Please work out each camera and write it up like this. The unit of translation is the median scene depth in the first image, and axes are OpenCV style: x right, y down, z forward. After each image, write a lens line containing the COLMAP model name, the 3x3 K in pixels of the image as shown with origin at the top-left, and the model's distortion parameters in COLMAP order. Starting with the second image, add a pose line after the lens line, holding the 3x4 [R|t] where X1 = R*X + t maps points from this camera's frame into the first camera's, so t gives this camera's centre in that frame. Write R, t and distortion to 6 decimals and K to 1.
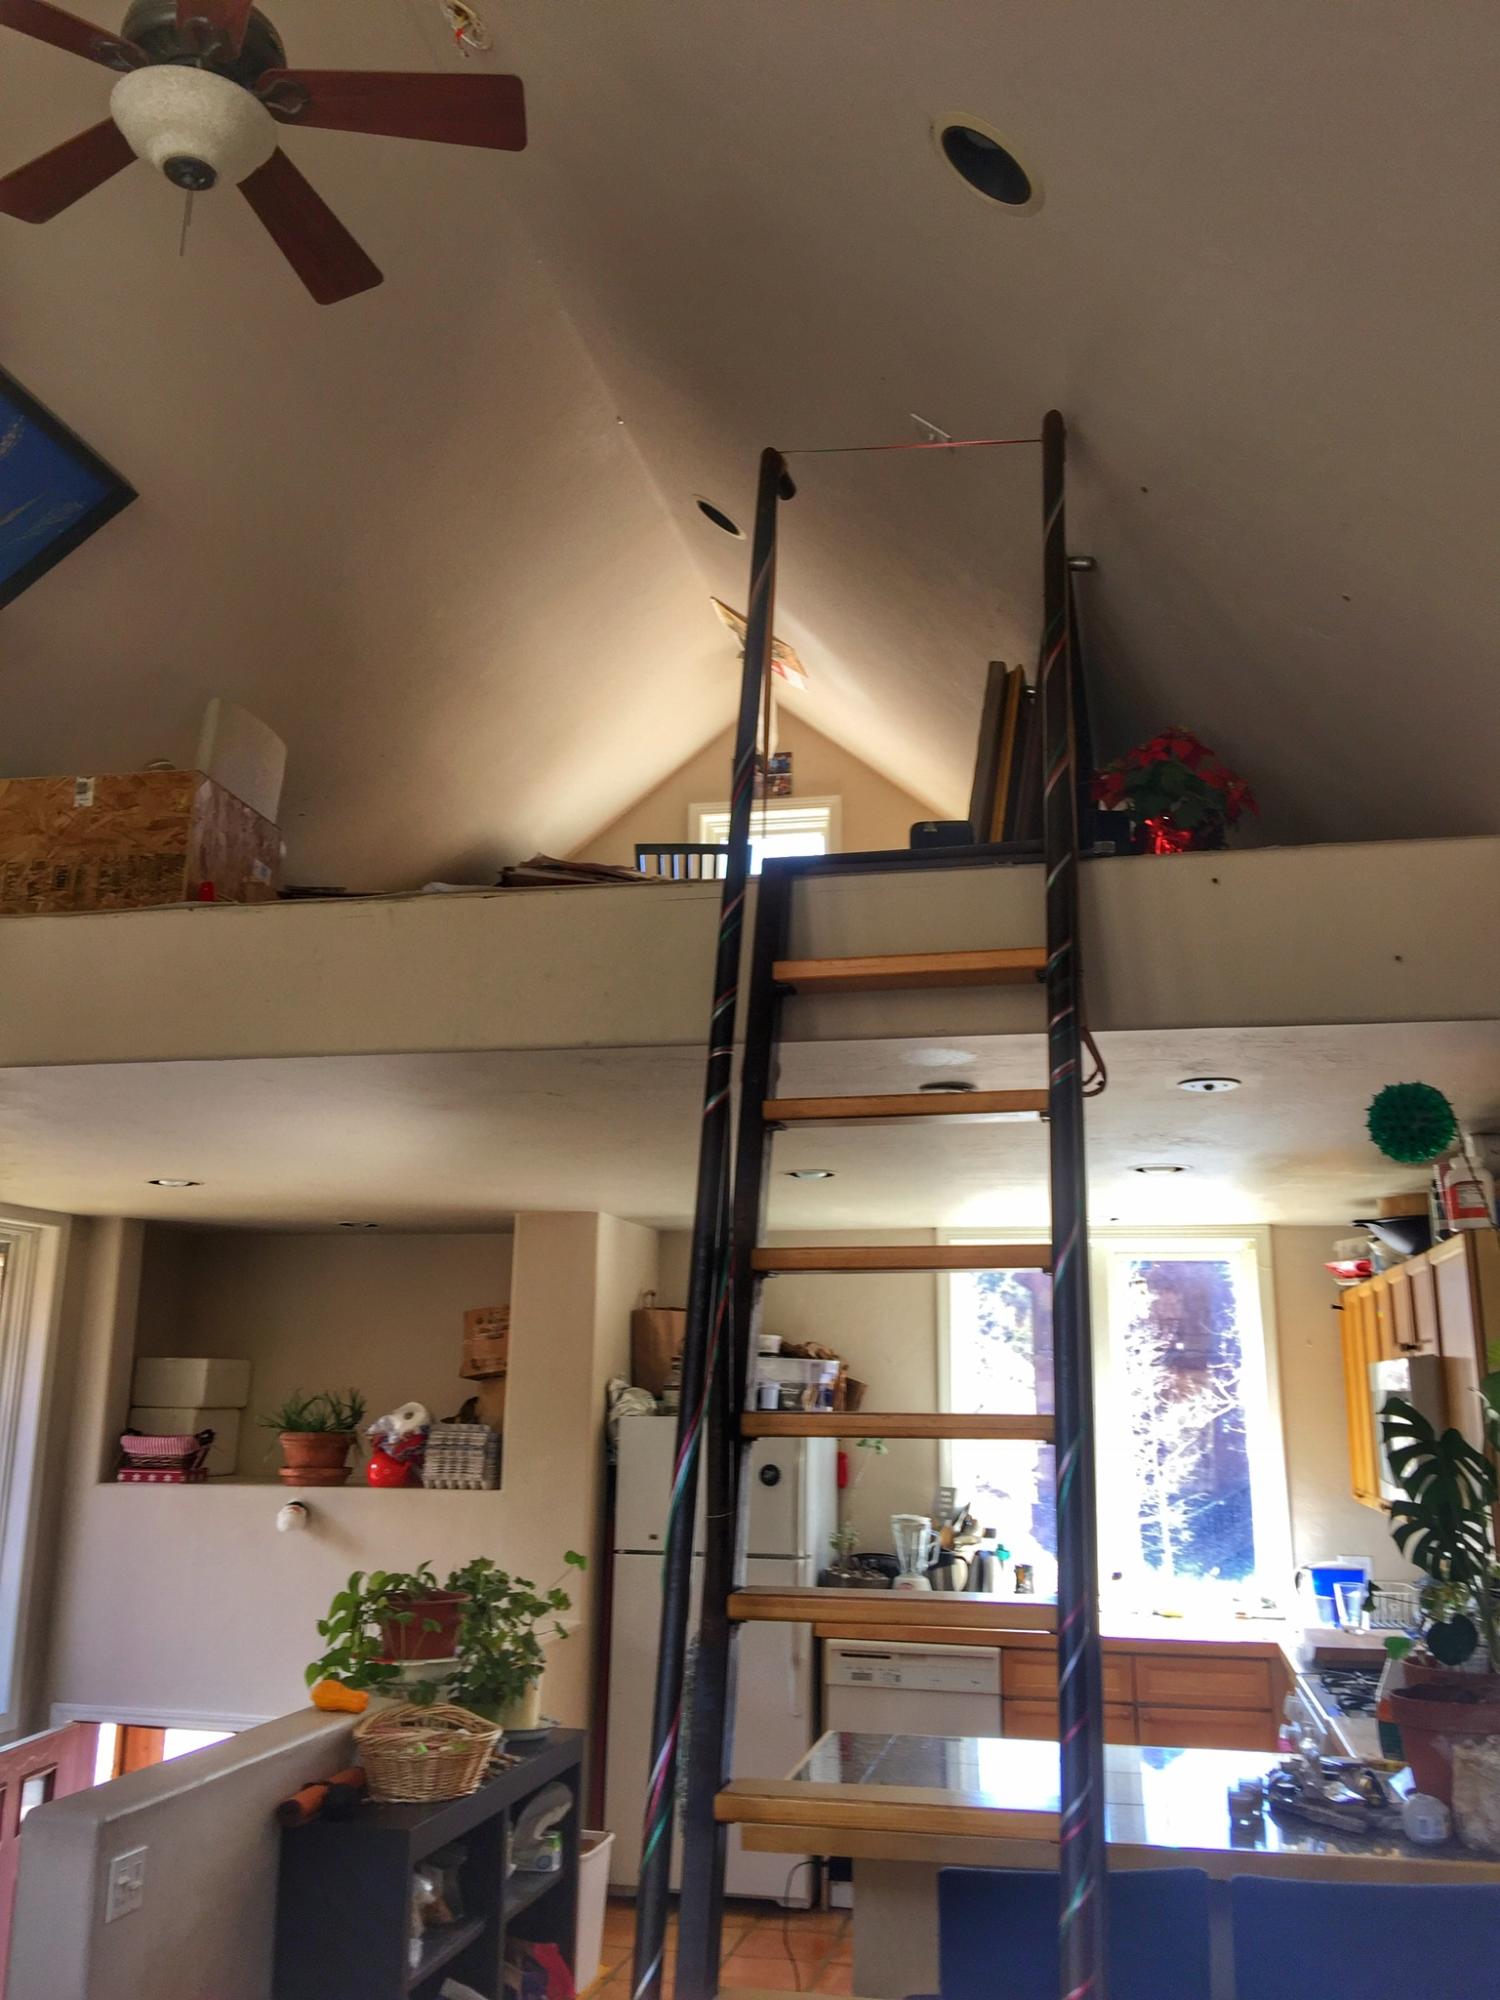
lens RADIAL K [[1736.6, 0, 750.0], [0, 1736.6, 1000.0], [0, 0, 1]] dist [0.104987, -0.175511]
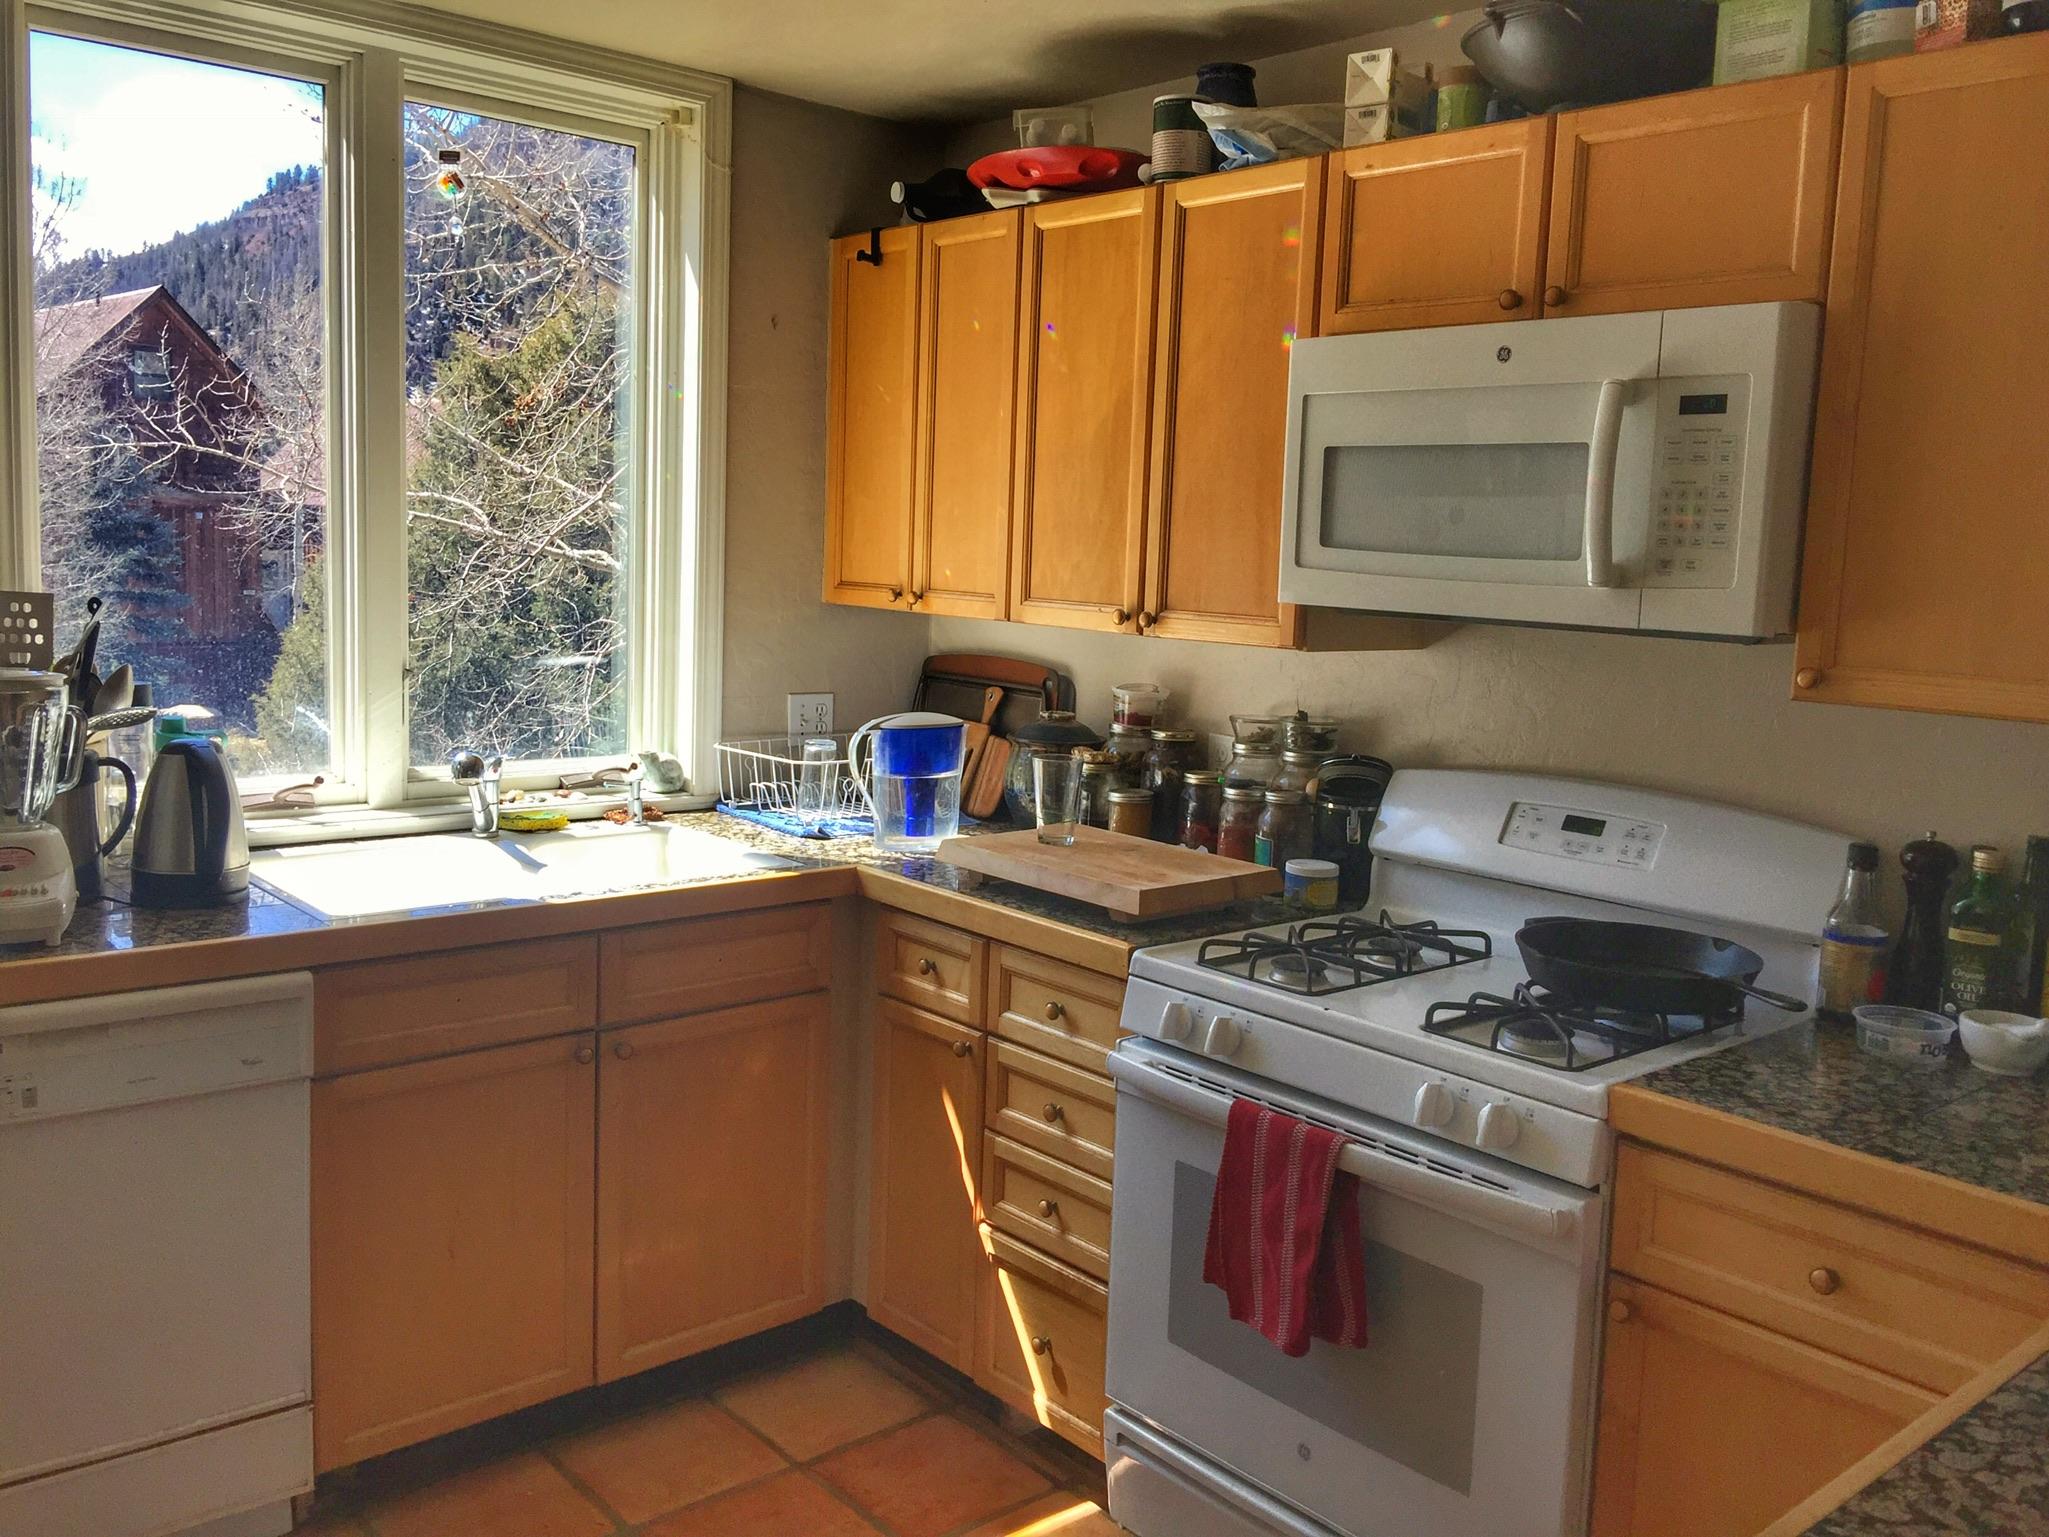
lens RADIAL K [[1727.9, 0, 1028.9], [0, 1727.9, 725.8], [0, 0, 1]] dist [0.066273, -0.150057]
pose [[0.591573, -0.076726, 0.802593, -0.072750], [-0.214111, 0.944768, 0.248134, 0.169470], [-0.777302, -0.318633, 0.542471, 0.632427]]
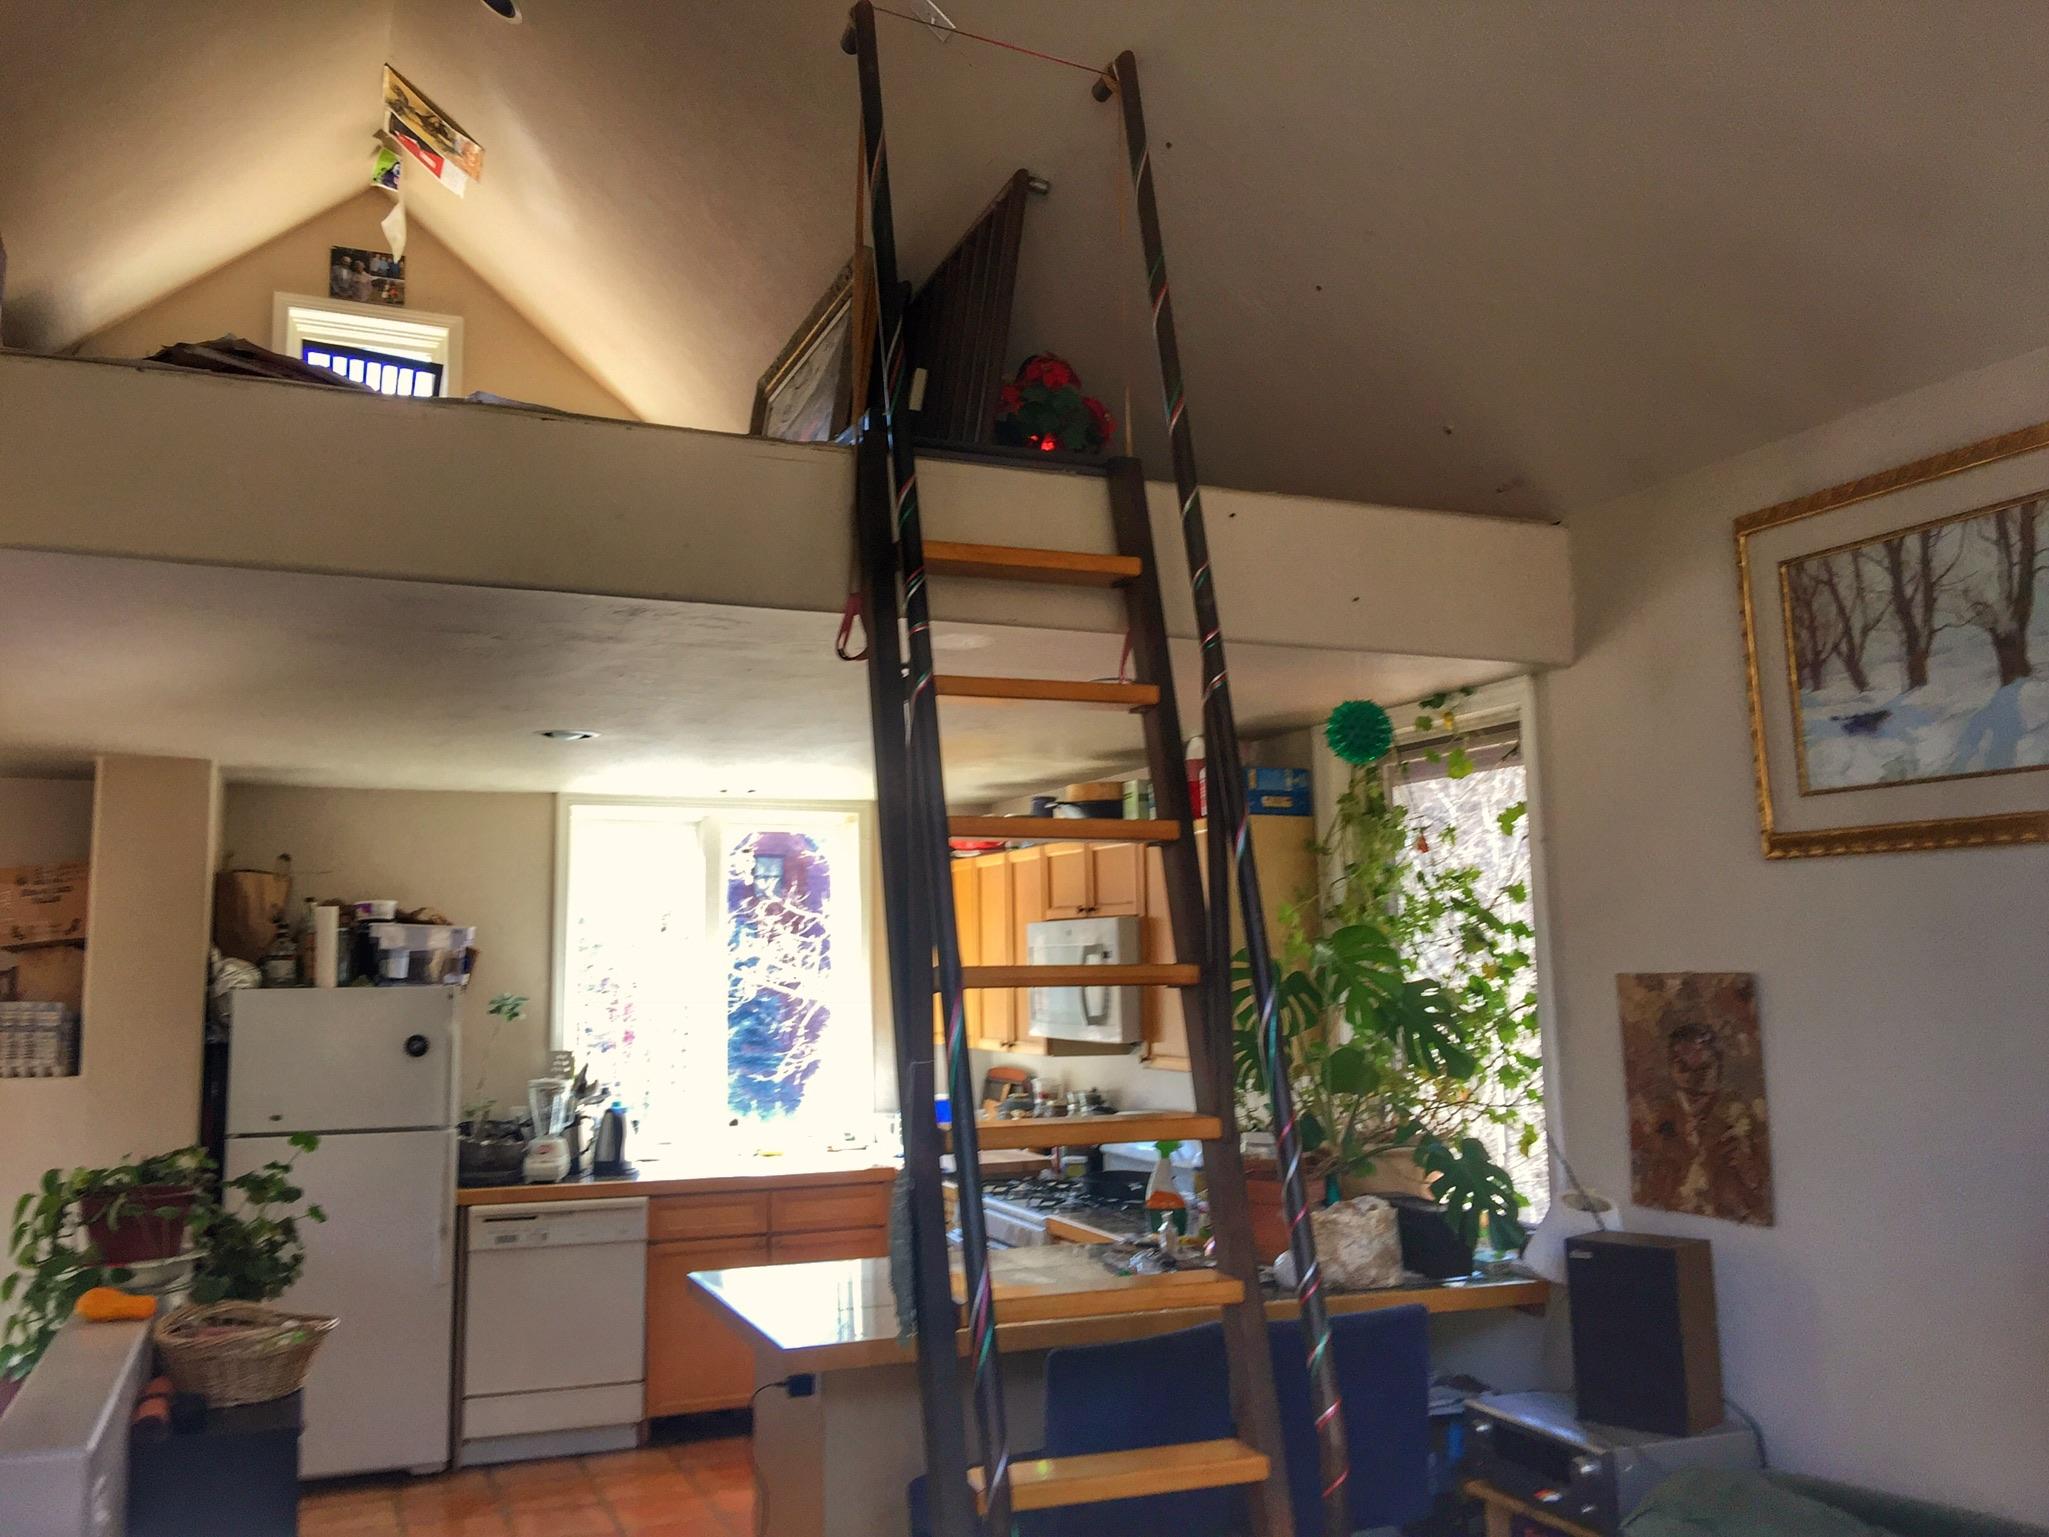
lens RADIAL K [[1779.2, 0, 1009.5], [0, 1779.2, 772.6], [0, 0, 1]] dist [0.104987, -0.175511]
pose [[0.823477, 0.047078, 0.565392, -0.273594], [-0.111593, 0.990524, 0.080056, 0.012544], [-0.556266, -0.129019, 0.820928, 0.045125]]
